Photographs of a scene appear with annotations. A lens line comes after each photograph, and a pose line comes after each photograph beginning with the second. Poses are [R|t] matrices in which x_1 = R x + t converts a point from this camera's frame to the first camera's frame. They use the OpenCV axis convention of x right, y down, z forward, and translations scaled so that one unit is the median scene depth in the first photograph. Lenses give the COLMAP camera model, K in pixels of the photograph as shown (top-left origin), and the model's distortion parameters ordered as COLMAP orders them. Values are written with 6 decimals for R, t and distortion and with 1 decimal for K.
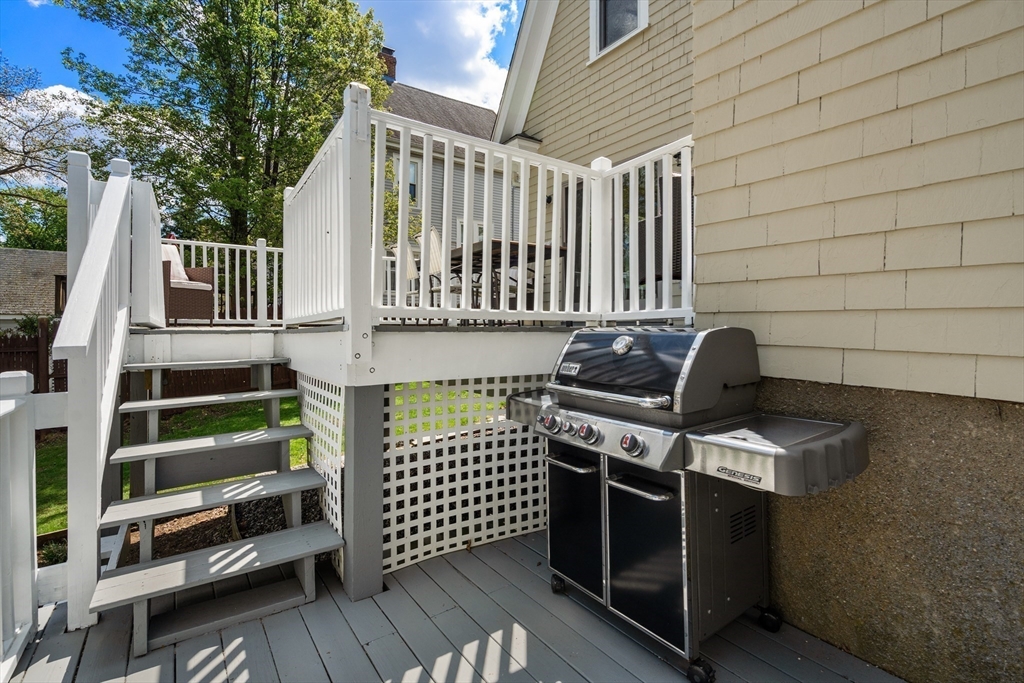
lens RADIAL K [[474.4, 0, 512.0], [0, 474.4, 341.5], [0, 0, 1]] dist [0.000016, -0.000045]
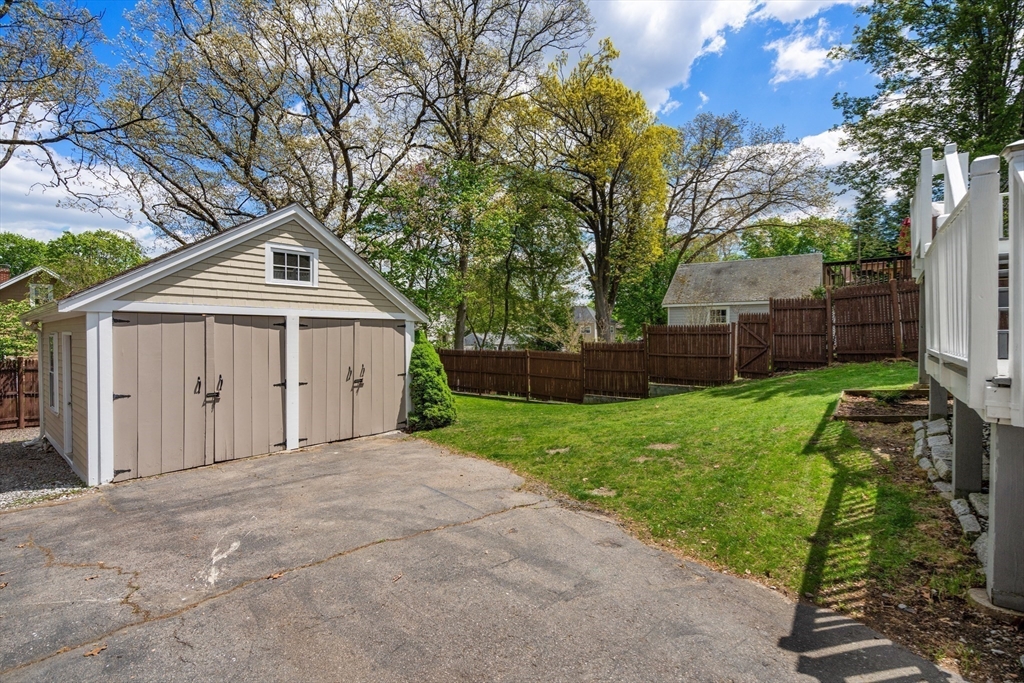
lens RADIAL K [[474.4, 0, 512.0], [0, 474.4, 341.5], [0, 0, 1]] dist [0.000016, -0.000045]
pose [[0.303033, 0.005800, -0.952963, 0.059861], [-0.017247, 0.999851, 0.000601, 0.075231], [0.952824, 0.016254, 0.303087, -0.199556]]
